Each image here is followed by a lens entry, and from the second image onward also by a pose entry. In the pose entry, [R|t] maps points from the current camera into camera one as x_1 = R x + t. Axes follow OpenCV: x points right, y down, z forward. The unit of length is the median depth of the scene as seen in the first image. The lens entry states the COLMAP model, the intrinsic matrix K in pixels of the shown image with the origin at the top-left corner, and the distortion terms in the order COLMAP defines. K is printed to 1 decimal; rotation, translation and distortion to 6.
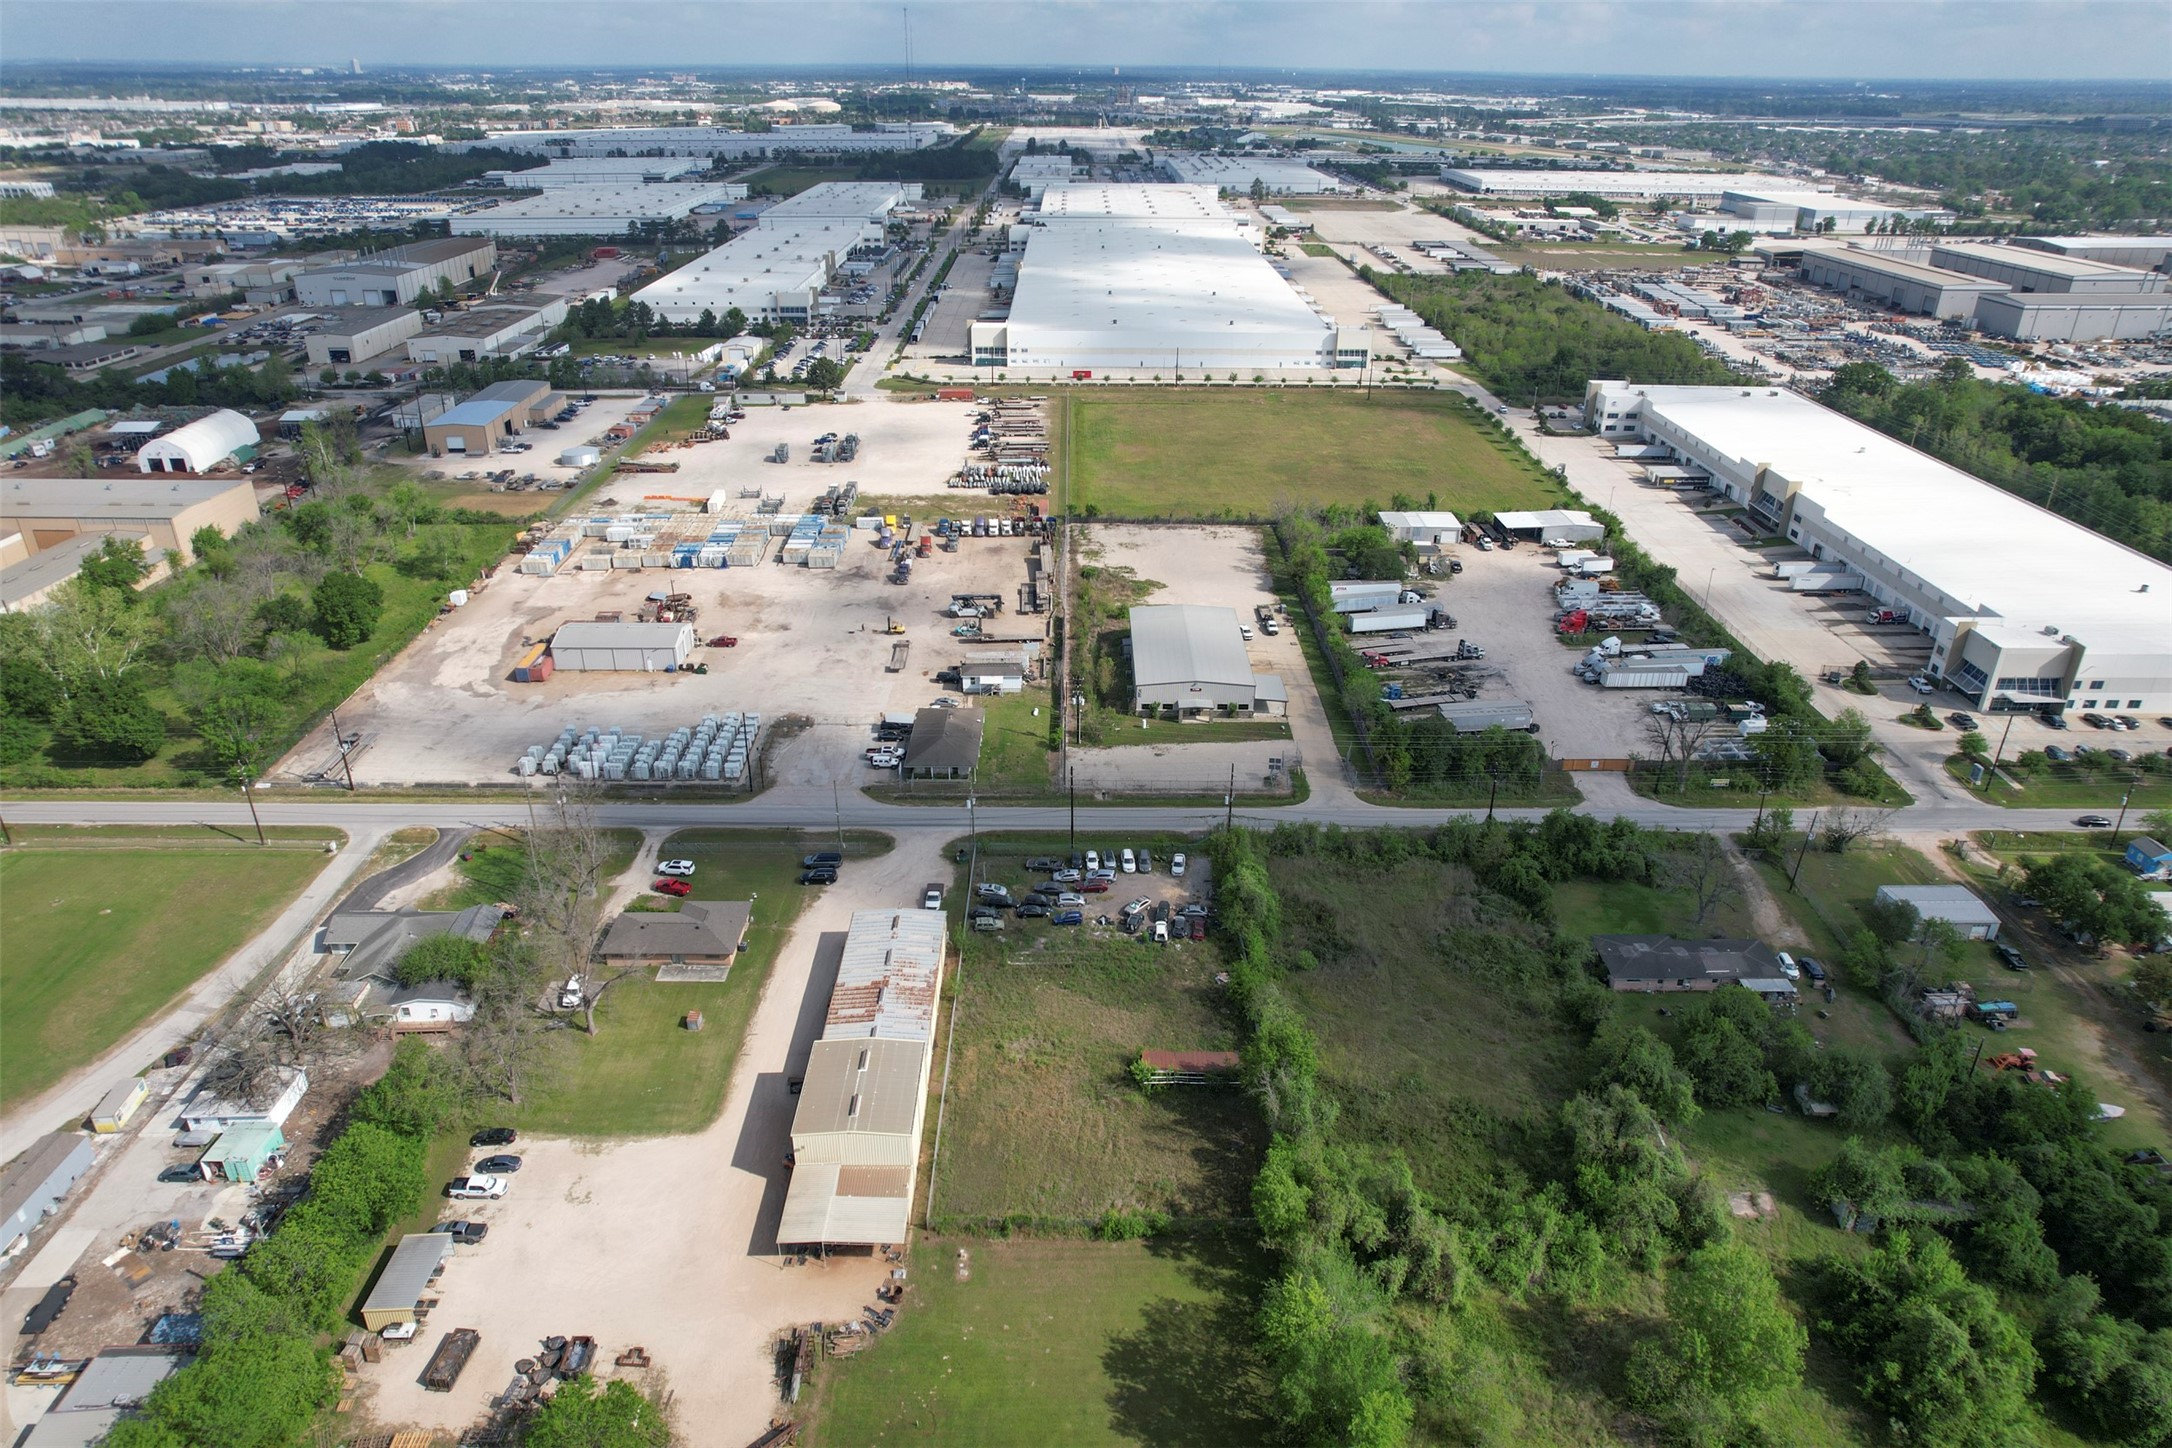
lens RADIAL K [[1388.3, 0, 1090.2], [0, 1388.3, 718.6], [0, 0, 1]] dist [-0.082777, 0.078861]
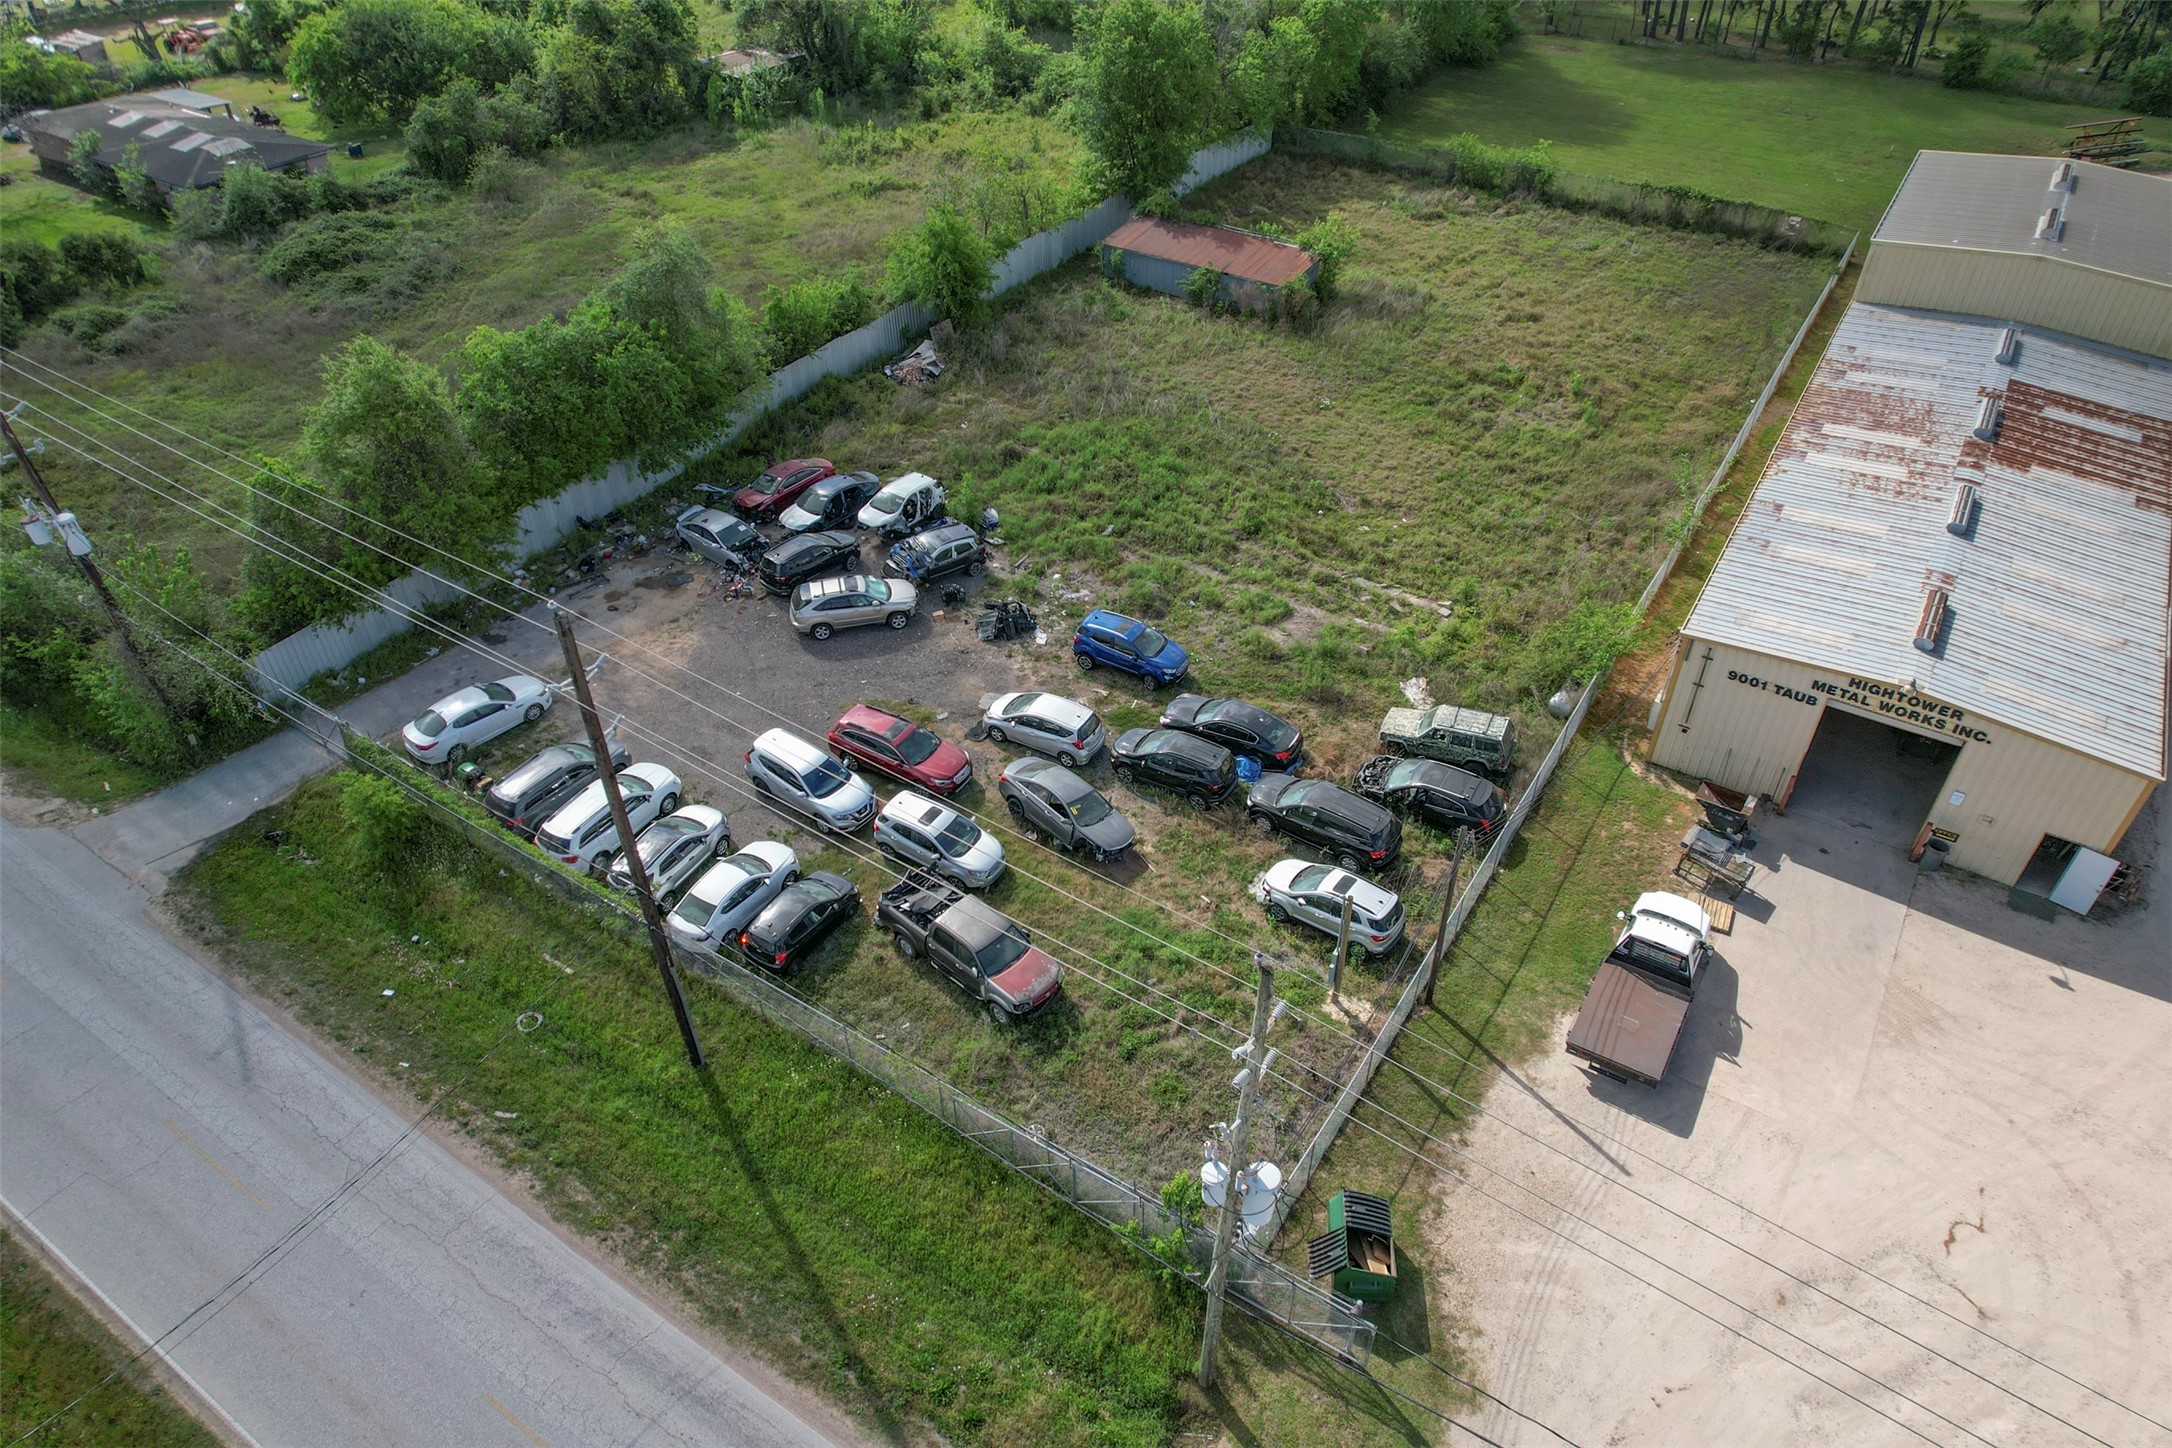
lens RADIAL K [[1388.3, 0, 1090.2], [0, 1388.3, 718.6], [0, 0, 1]] dist [-0.082777, 0.078861]
pose [[-0.834204, -0.349614, 0.426466, -0.118638], [0.236930, 0.471103, 0.849662, -0.060919], [-0.497963, 0.809835, -0.310162, 1.079946]]
